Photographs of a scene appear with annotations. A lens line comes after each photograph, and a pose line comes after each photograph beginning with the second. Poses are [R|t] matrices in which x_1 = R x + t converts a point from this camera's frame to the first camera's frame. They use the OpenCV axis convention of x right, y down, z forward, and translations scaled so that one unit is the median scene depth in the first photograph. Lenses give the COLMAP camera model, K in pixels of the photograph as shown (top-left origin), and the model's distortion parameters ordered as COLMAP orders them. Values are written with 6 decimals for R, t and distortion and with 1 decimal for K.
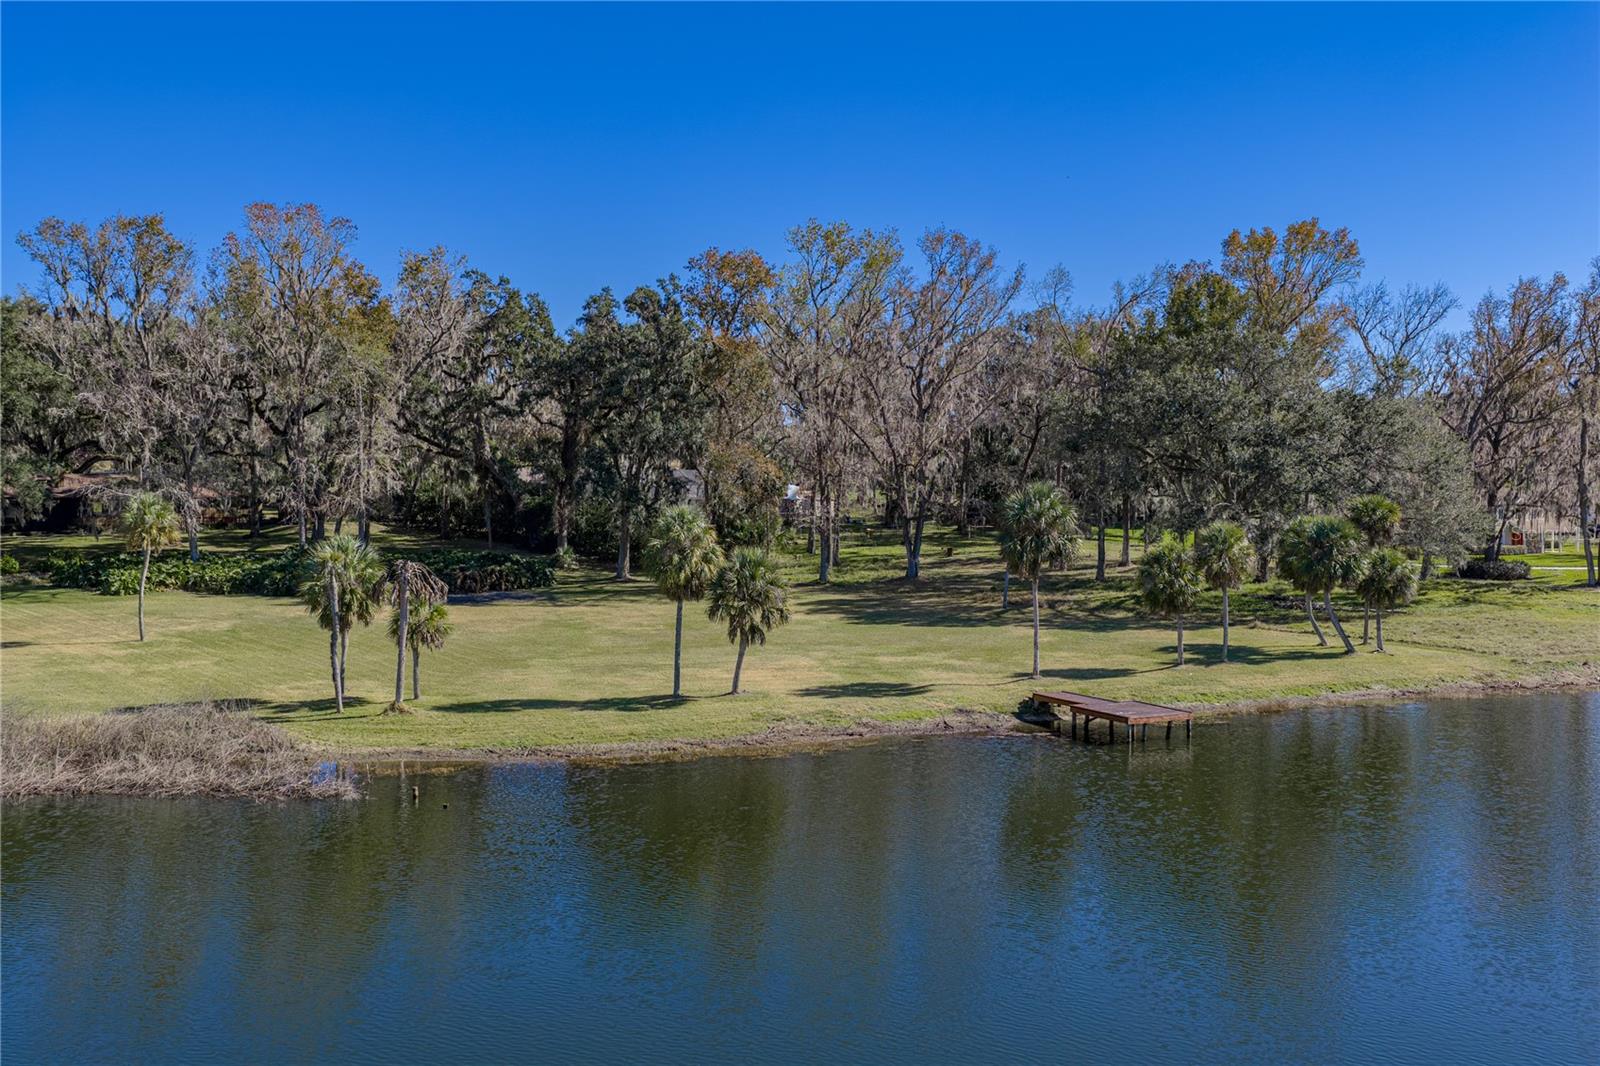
lens RADIAL K [[1323.7, 0, 823.5], [0, 1323.7, 544.9], [0, 0, 1]] dist [0.001212, -0.005865]
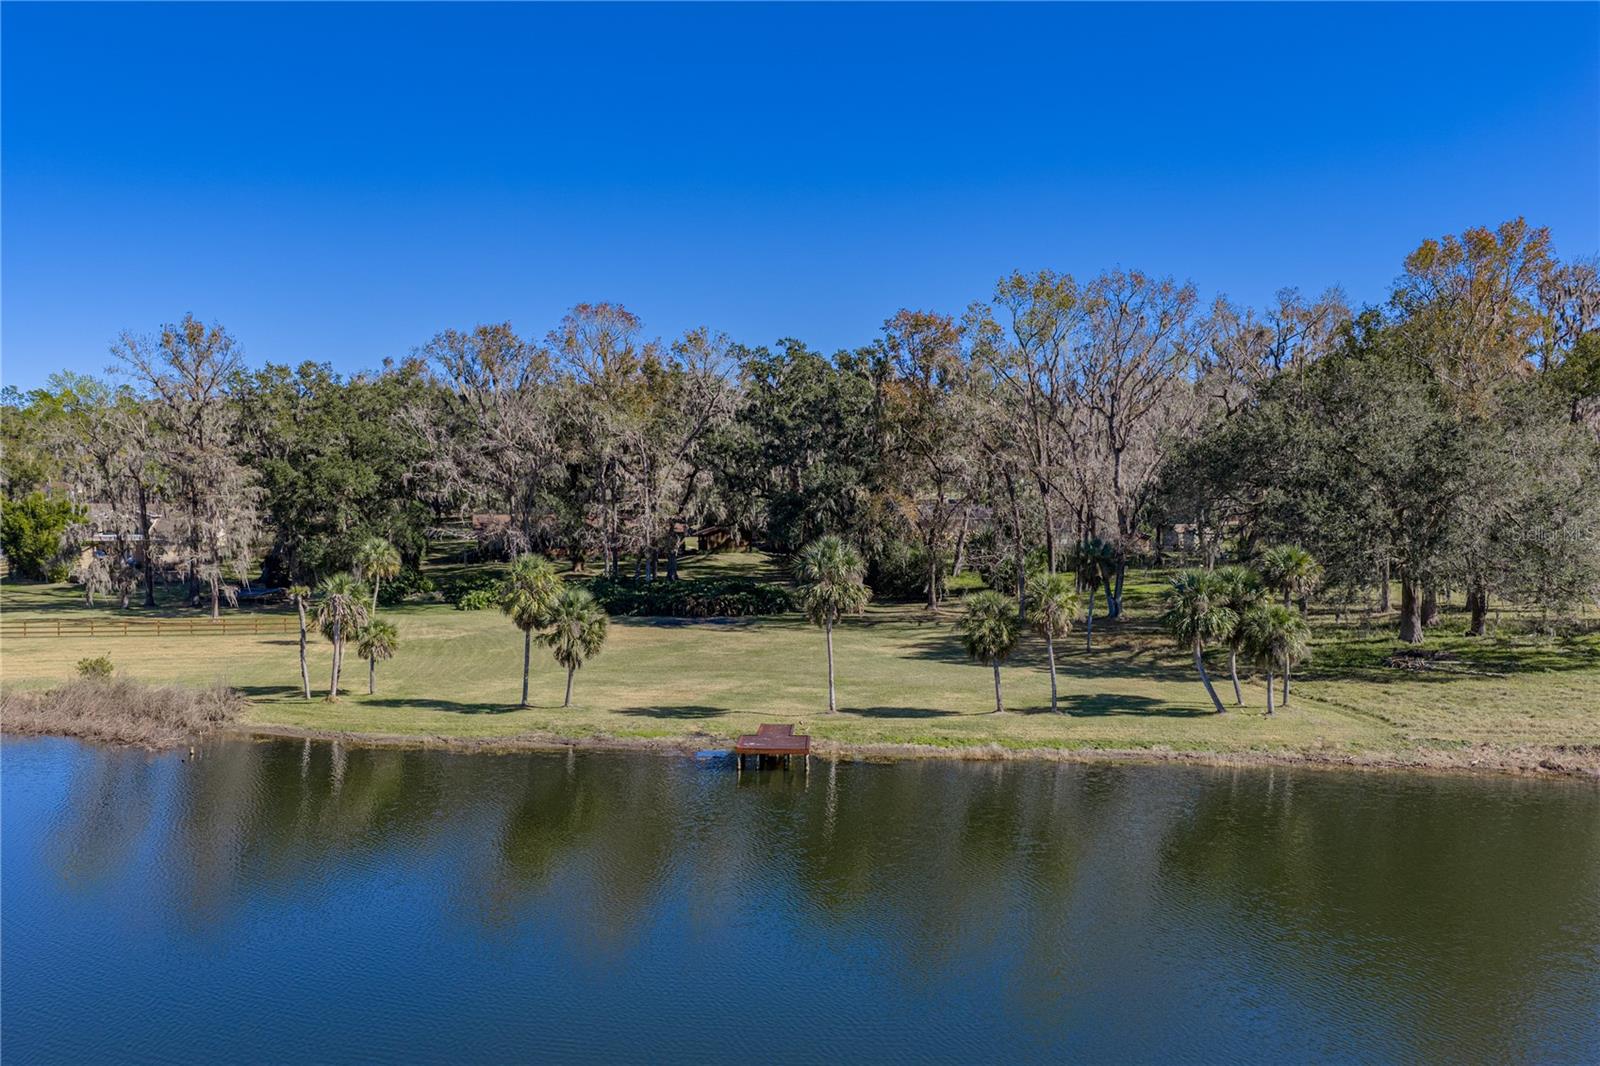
lens RADIAL K [[1323.7, 0, 823.5], [0, 1323.7, 544.9], [0, 0, 1]] dist [0.001212, -0.005865]
pose [[0.867774, 0.006516, -0.496916, 0.579194], [-0.014506, 0.999820, -0.012222, -0.021742], [0.496747, 0.017814, 0.867713, 0.023445]]
